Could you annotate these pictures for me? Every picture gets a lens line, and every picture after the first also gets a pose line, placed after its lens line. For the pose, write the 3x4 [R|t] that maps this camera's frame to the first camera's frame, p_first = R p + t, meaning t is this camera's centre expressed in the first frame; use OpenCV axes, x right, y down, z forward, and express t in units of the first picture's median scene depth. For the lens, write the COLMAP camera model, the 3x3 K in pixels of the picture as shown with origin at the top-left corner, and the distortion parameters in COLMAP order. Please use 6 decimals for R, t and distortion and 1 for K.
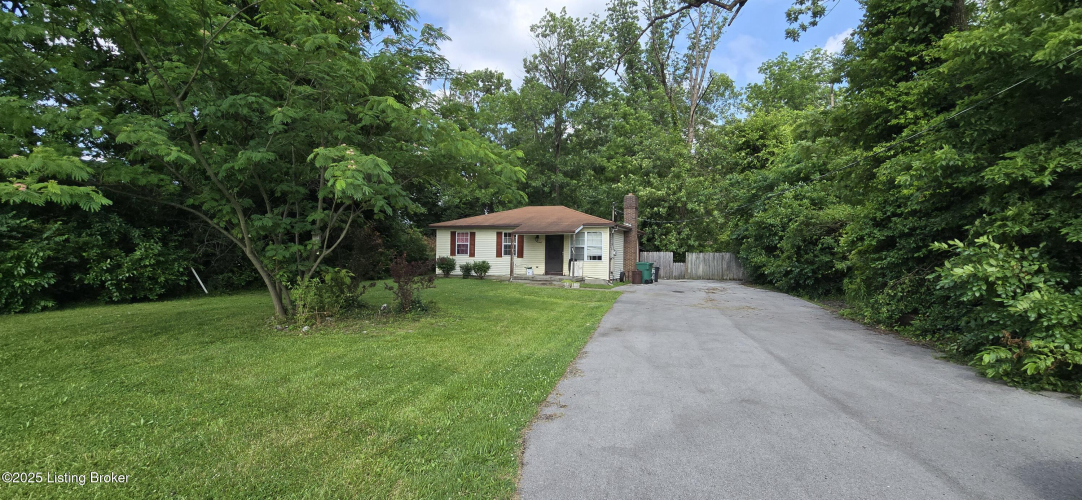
lens RADIAL K [[440.3, 0, 546.2], [0, 440.3, 251.6], [0, 0, 1]] dist [-0.001799, 0.000193]
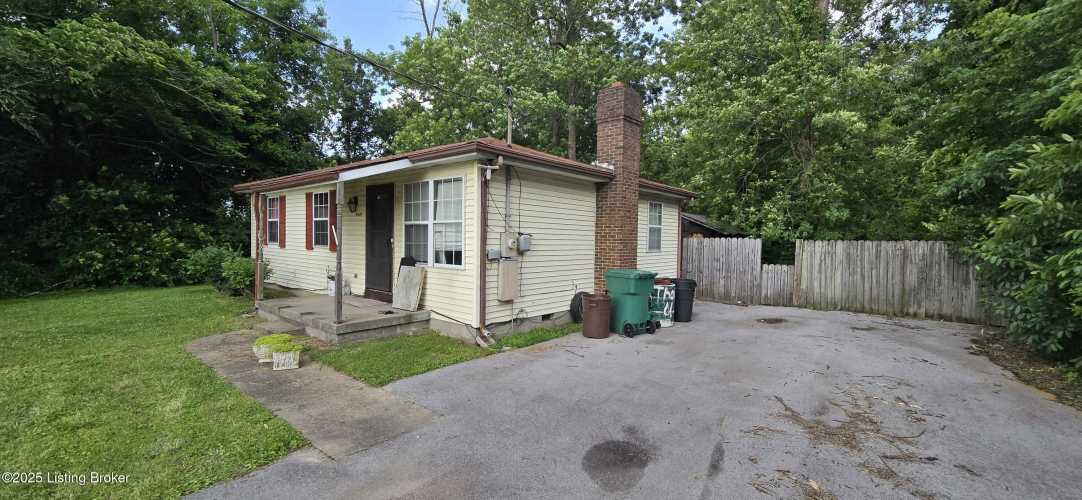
lens RADIAL K [[440.3, 0, 546.2], [0, 440.3, 251.6], [0, 0, 1]] dist [-0.001799, 0.000193]
pose [[0.956969, 0.009341, -0.290039, 0.254128], [-0.000088, 0.999491, 0.031899, -0.000244], [0.290189, -0.030501, 0.956483, 0.648081]]
